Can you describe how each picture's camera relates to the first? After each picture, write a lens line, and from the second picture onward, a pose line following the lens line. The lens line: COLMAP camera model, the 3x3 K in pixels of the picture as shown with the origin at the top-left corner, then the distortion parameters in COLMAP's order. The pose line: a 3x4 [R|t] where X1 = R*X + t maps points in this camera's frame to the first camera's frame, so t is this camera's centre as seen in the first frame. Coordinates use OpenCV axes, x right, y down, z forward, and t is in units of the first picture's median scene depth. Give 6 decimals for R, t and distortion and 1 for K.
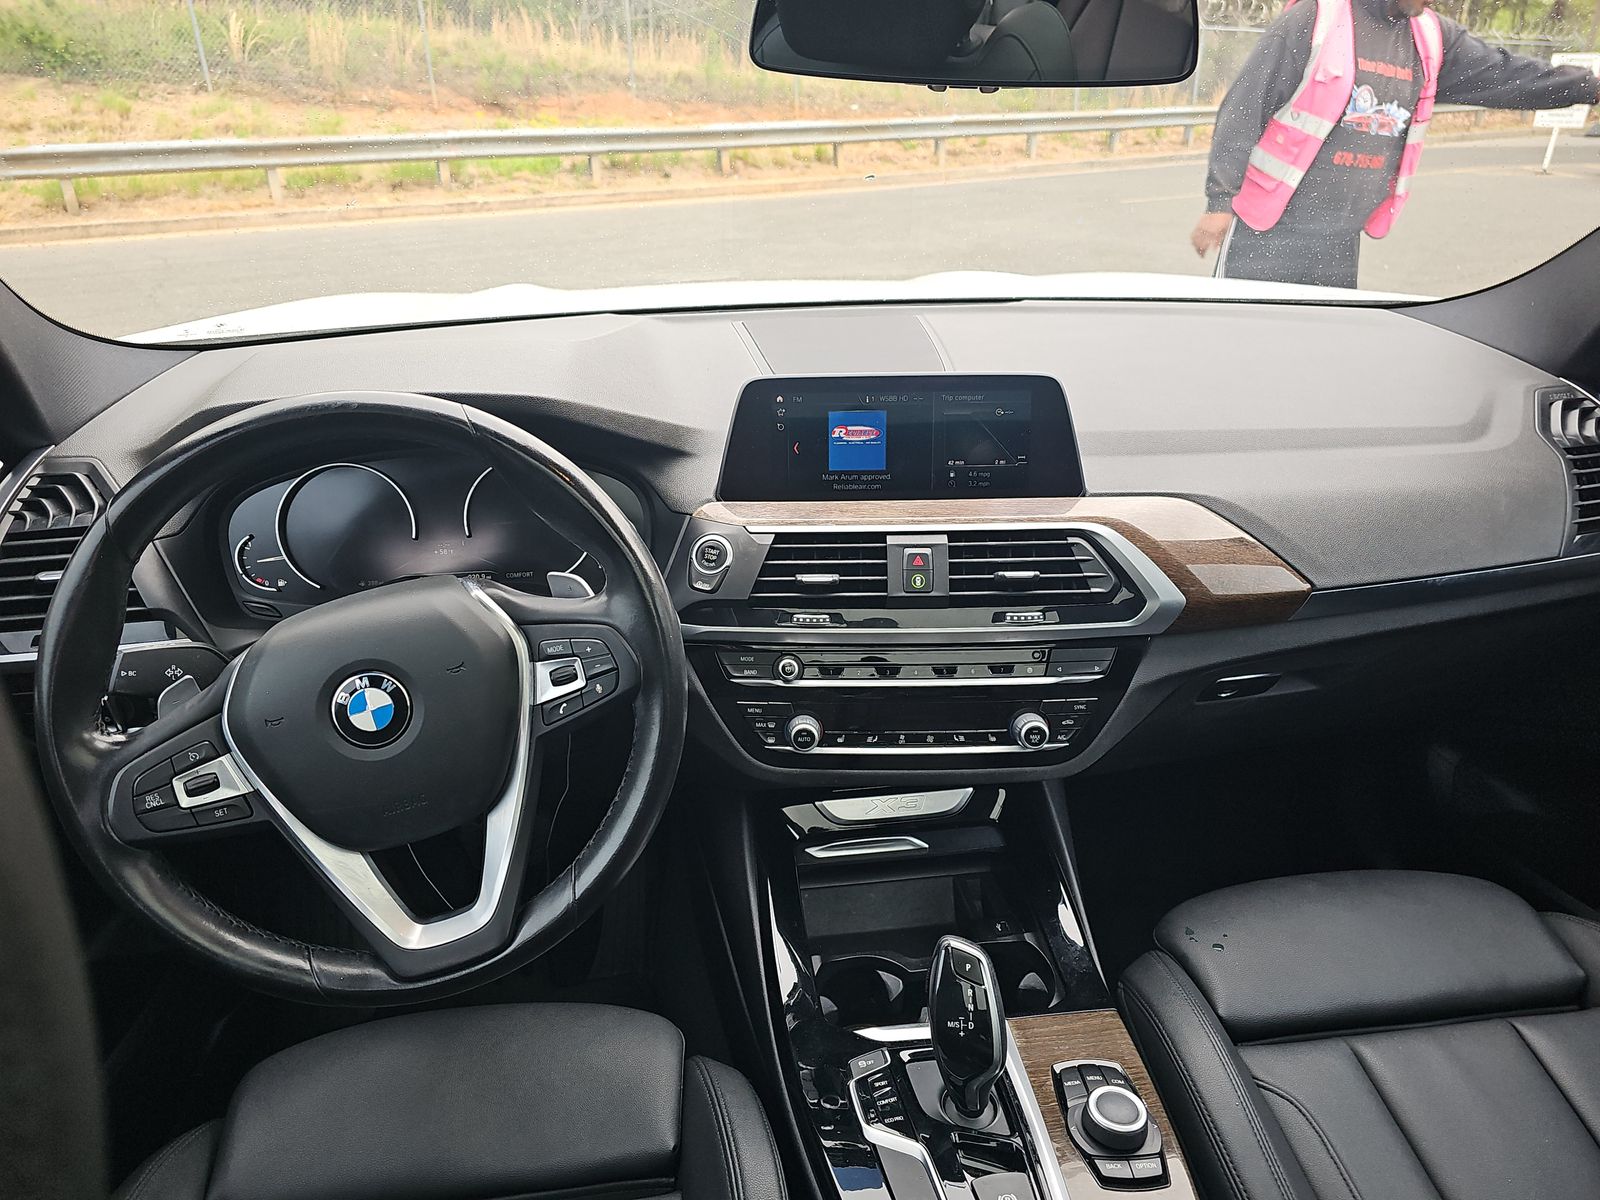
lens RADIAL K [[1081.9, 0, 800.0], [0, 1081.9, 600.0], [0, 0, 1]] dist [-0.003630, -0.005054]
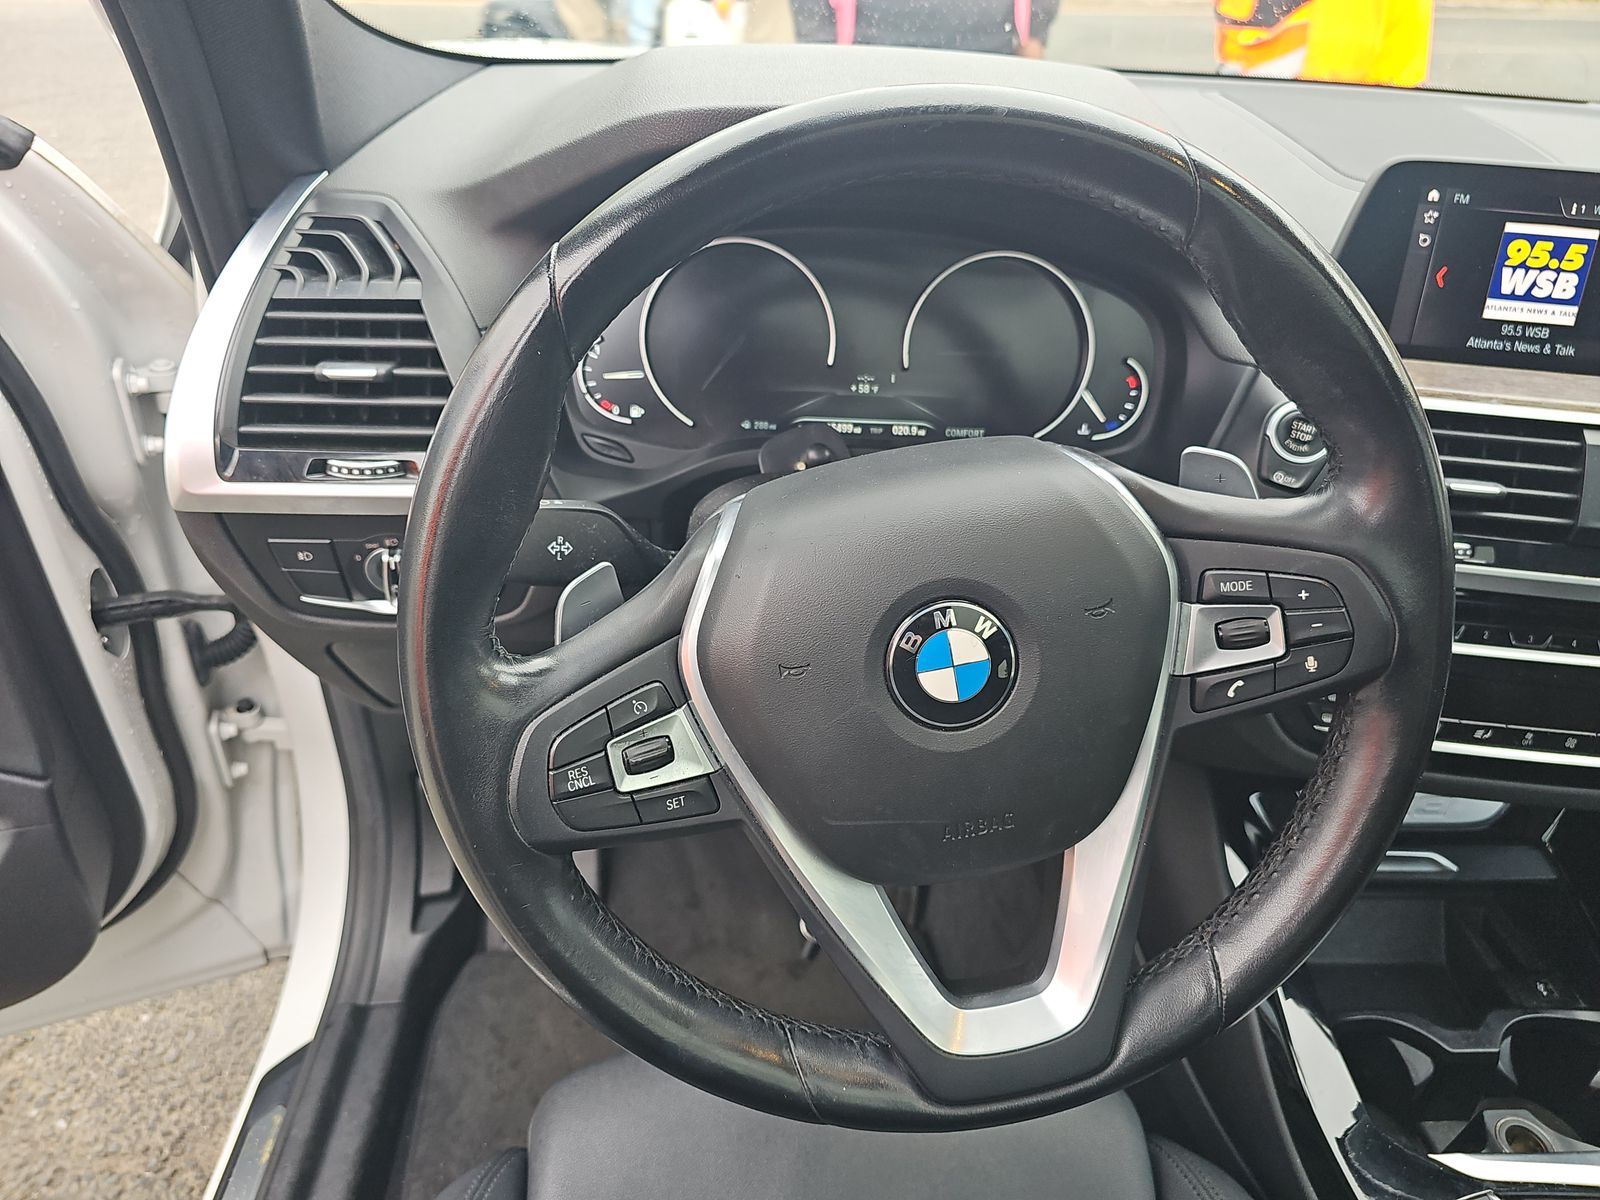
lens RADIAL K [[1133.4, 0, 800.0], [0, 1133.4, 600.0], [0, 0, 1]] dist [0.000075, -0.000784]
pose [[0.991273, 0.110300, -0.072191, -0.410821], [-0.099903, 0.985864, 0.134501, -0.005872], [0.086006, -0.126115, 0.988280, 0.376004]]
